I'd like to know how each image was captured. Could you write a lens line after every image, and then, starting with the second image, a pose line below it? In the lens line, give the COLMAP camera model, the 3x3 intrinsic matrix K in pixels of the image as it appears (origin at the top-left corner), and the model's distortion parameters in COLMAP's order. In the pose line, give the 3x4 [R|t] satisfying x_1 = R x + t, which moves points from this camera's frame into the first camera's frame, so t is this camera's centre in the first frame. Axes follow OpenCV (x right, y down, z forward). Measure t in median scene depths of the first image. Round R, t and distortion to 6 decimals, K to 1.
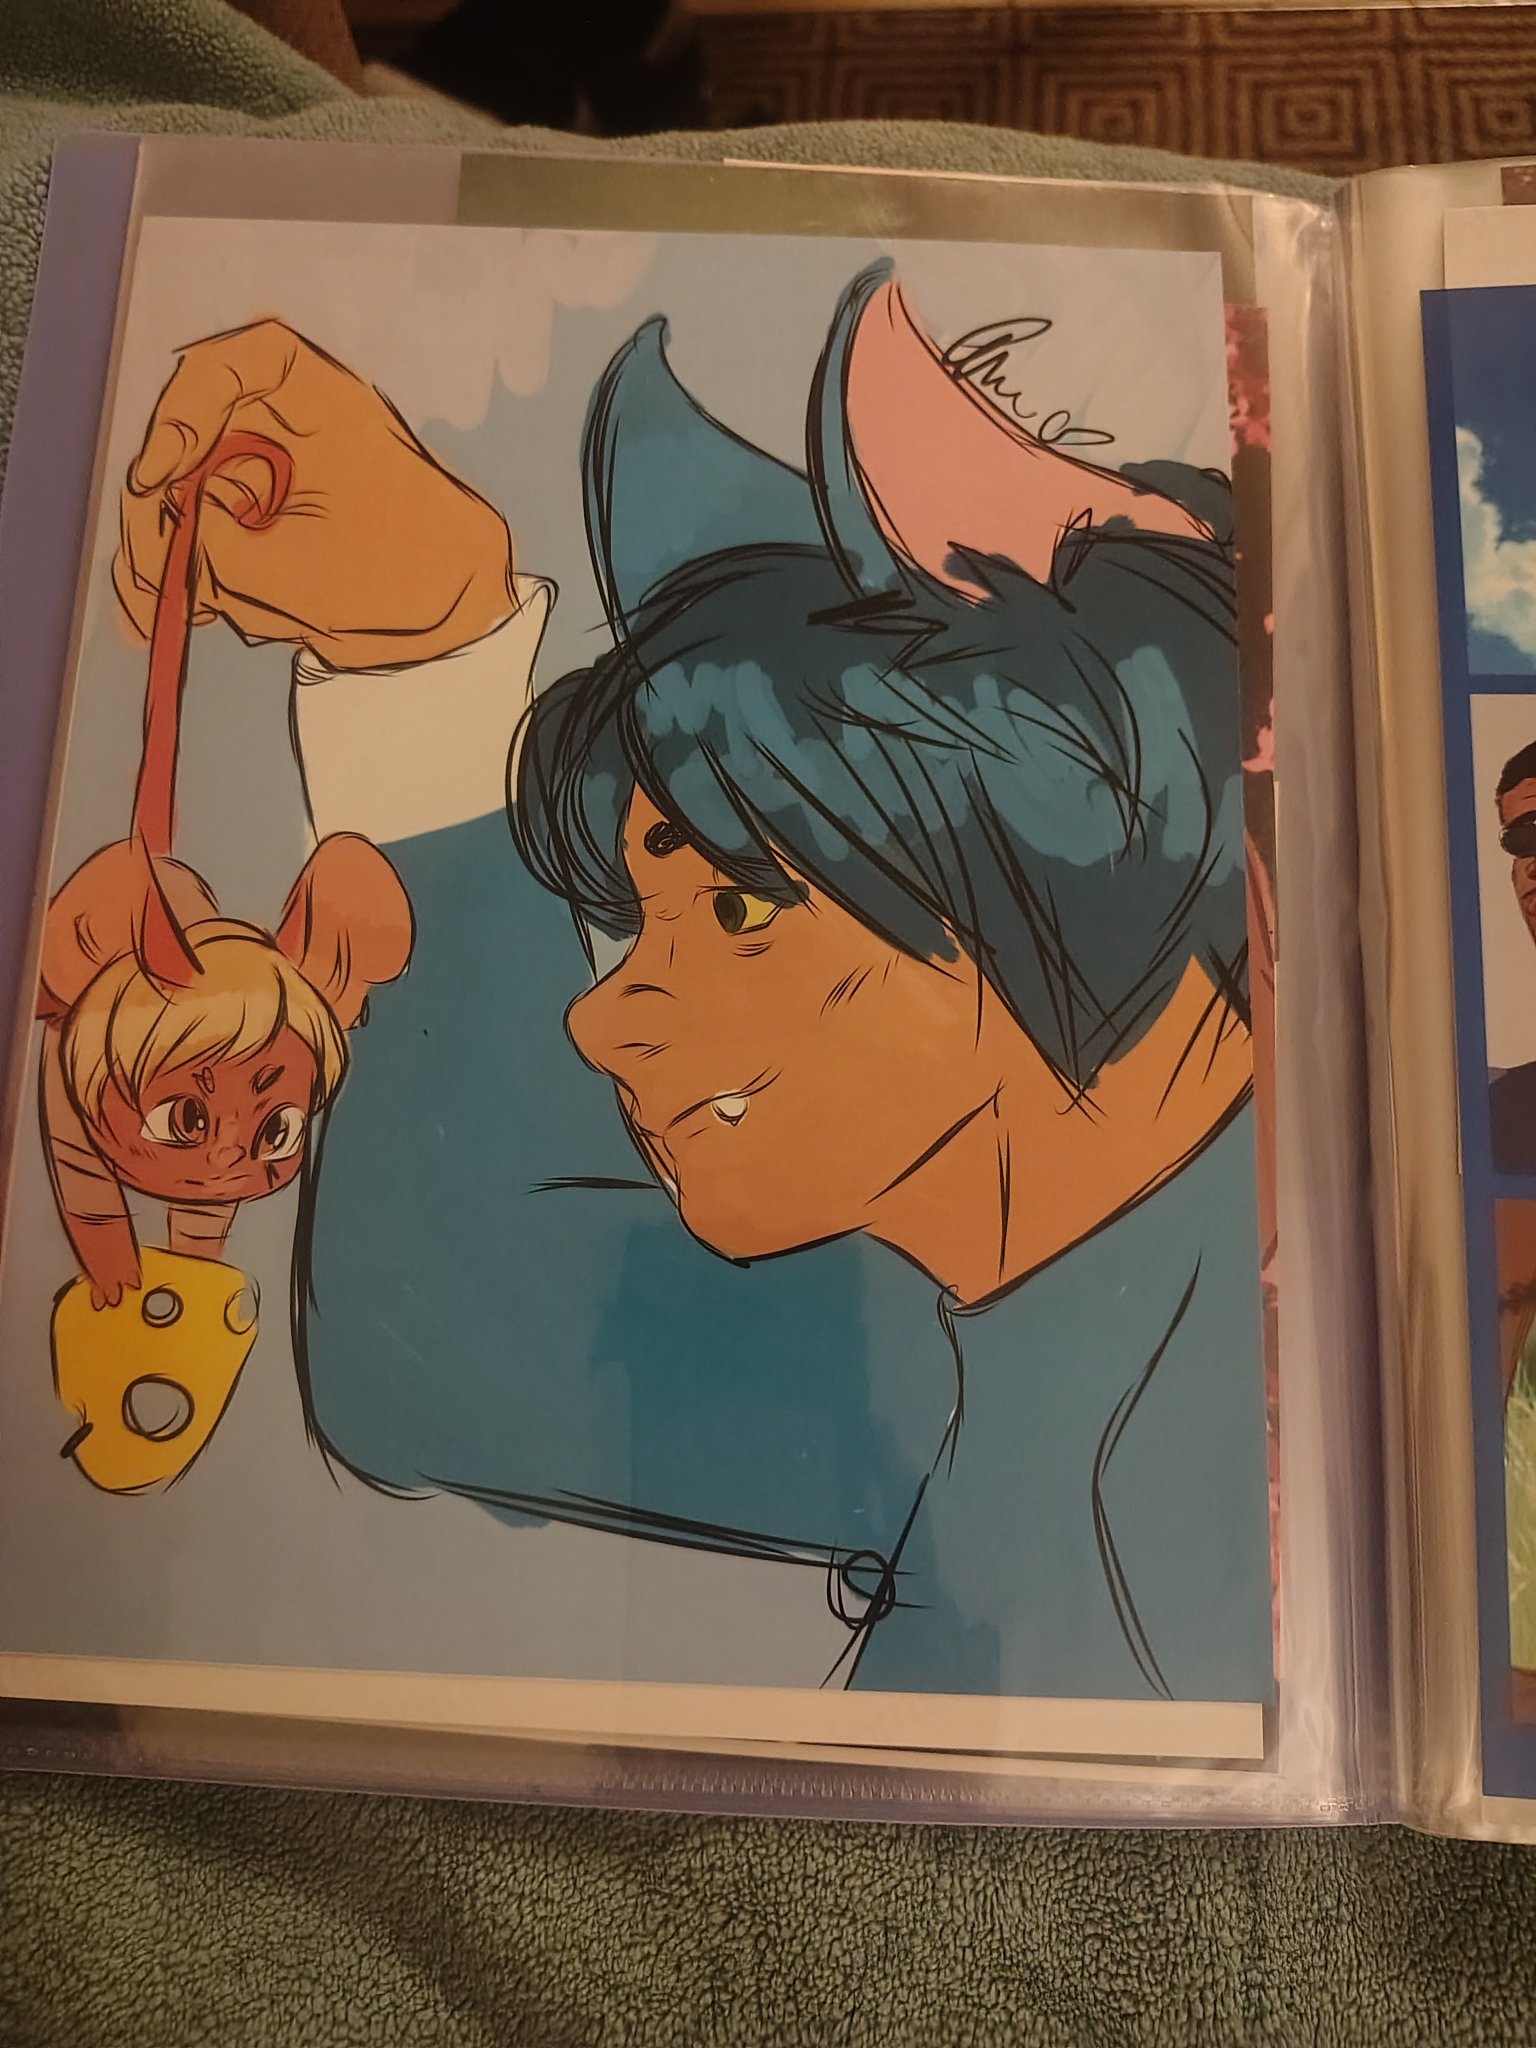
lens RADIAL K [[1519.8, 0, 769.5], [0, 1519.8, 1028.6], [0, 0, 1]] dist [-0.037241, 0.019570]
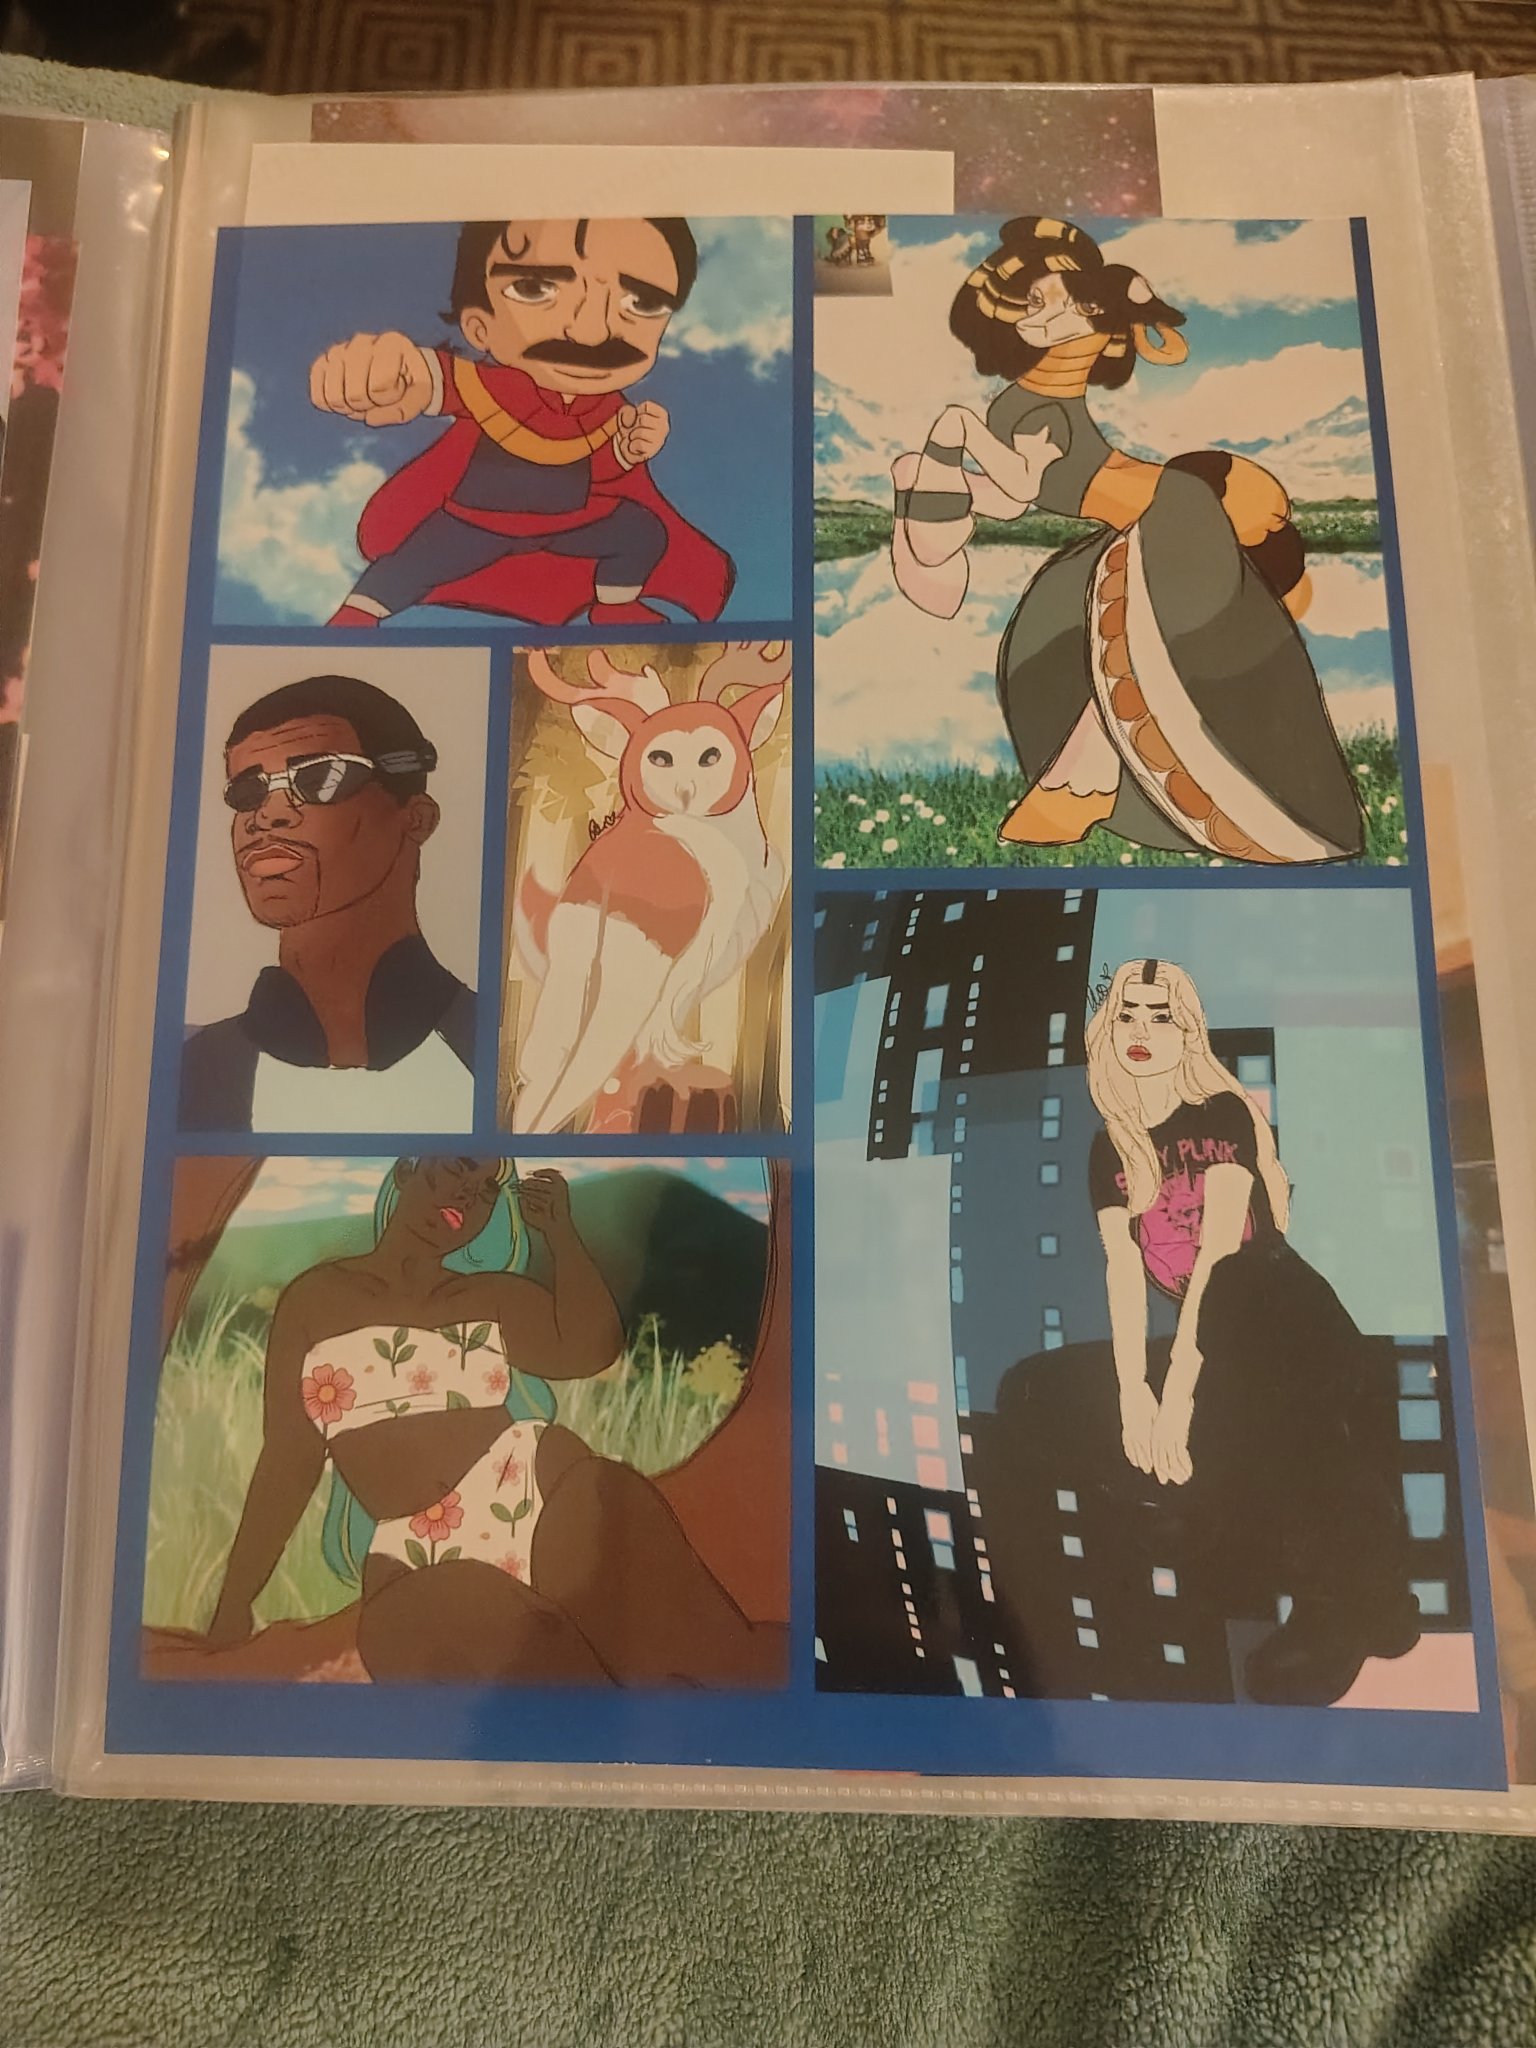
lens RADIAL K [[1519.8, 0, 771.3], [0, 1519.8, 1048.2], [0, 0, 1]] dist [-0.037241, 0.019570]
pose [[0.988862, -0.024996, 0.146720, 0.720405], [0.019700, 0.999105, 0.037434, 0.011937], [-0.147525, -0.034127, 0.988469, -0.036990]]
